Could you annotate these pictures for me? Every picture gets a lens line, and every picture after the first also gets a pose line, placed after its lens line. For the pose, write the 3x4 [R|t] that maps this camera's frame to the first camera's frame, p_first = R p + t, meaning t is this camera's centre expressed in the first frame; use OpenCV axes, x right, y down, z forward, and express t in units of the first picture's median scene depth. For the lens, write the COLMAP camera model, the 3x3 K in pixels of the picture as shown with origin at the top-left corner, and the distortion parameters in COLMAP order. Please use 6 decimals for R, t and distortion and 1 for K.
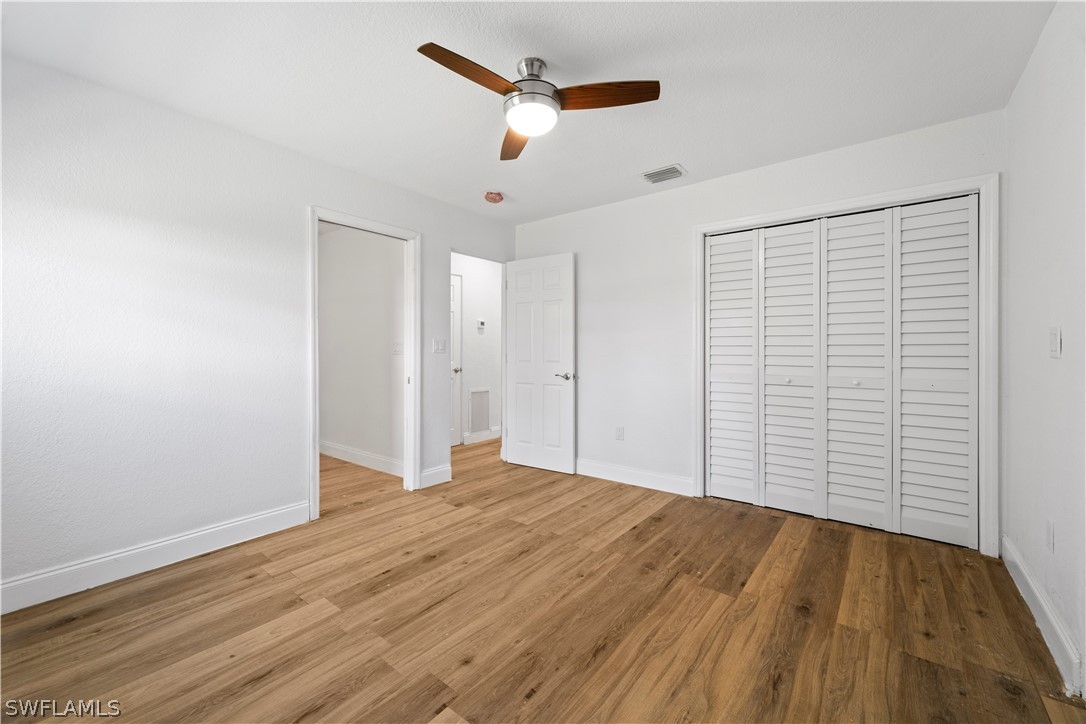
lens RADIAL K [[437.8, 0, 541.7], [0, 437.8, 356.5], [0, 0, 1]] dist [-0.001376, 0.000277]
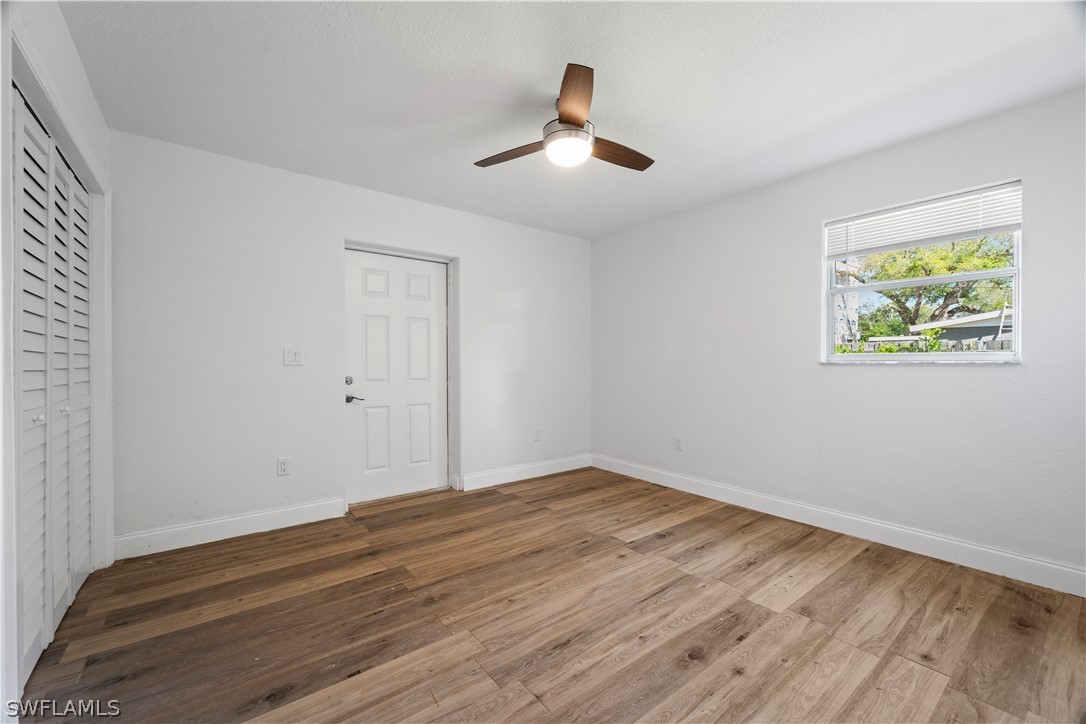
lens RADIAL K [[437.8, 0, 545.6], [0, 437.8, 362.7], [0, 0, 1]] dist [-0.001376, 0.000277]
pose [[-0.971082, 0.000458, 0.238746, -0.207267], [0.003684, 0.999908, 0.013066, -0.019470], [-0.238718, 0.013567, -0.970994, 1.902784]]
